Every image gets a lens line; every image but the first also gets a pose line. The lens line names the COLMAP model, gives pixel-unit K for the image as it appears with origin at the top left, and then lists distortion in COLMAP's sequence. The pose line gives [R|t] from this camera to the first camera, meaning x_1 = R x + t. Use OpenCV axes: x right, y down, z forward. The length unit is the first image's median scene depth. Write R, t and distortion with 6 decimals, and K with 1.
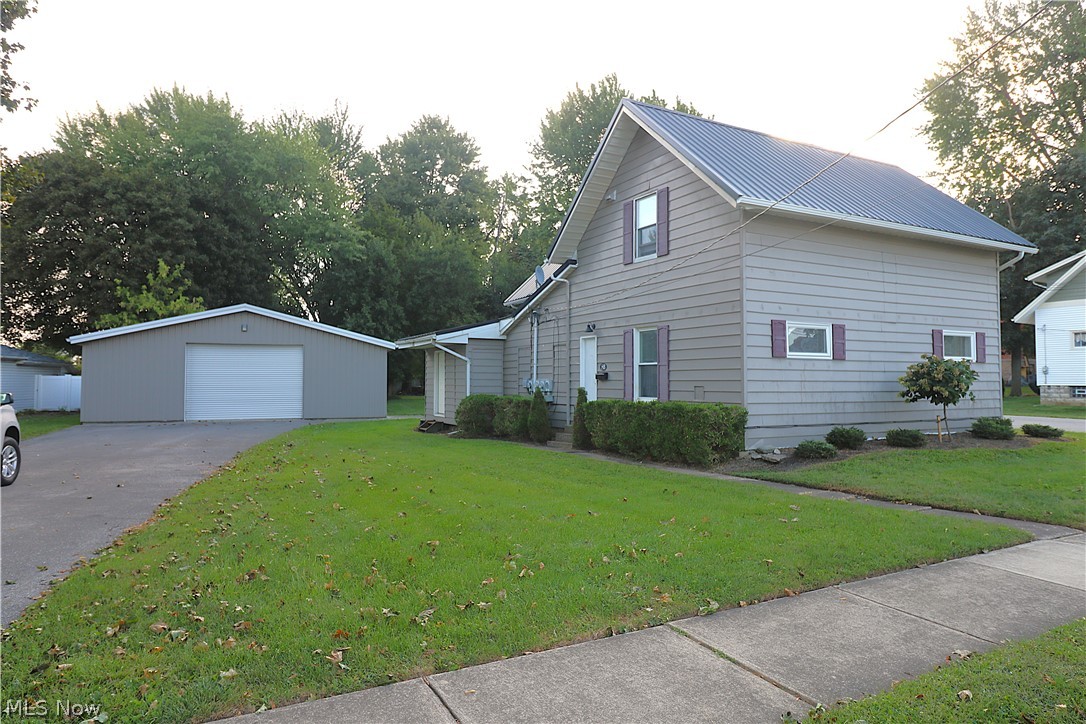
lens RADIAL K [[680.6, 0, 543.0], [0, 680.6, 362.0], [0, 0, 1]] dist [-0.006565, -0.001192]
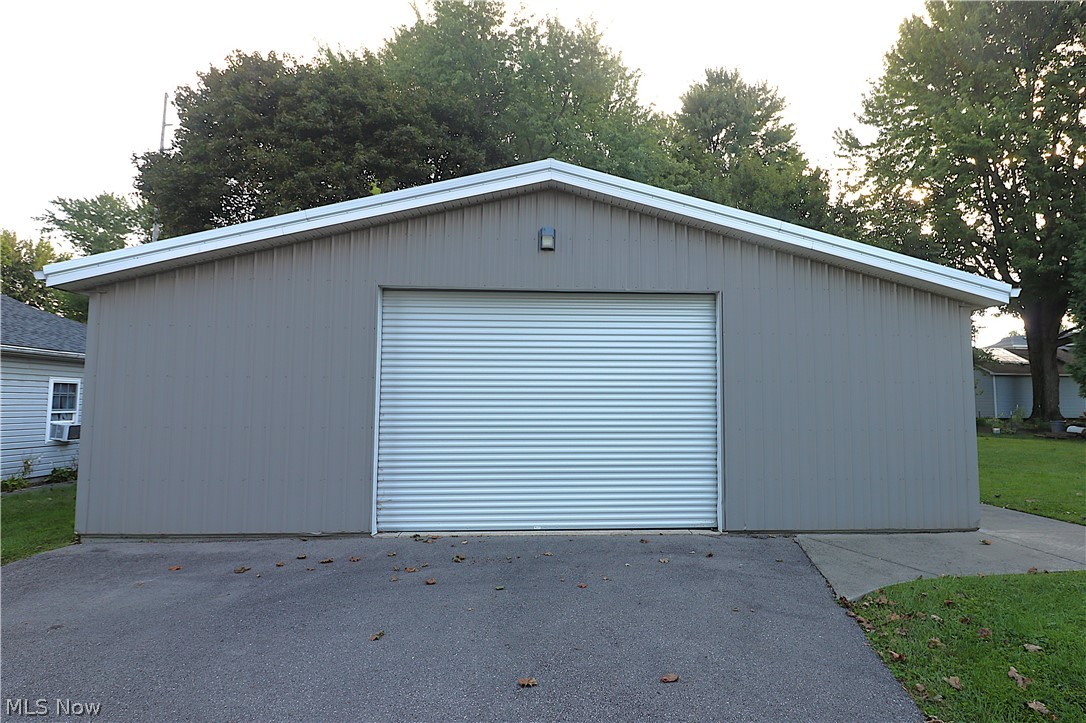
lens RADIAL K [[599.0, 0, 543.0], [0, 599.0, 361.5], [0, 0, 1]] dist [-0.000112, -0.000015]
pose [[0.948516, -0.018697, -0.316176, -0.215132], [0.003491, 0.998813, -0.048592, 0.012283], [0.316709, 0.044987, 0.947455, 0.448317]]
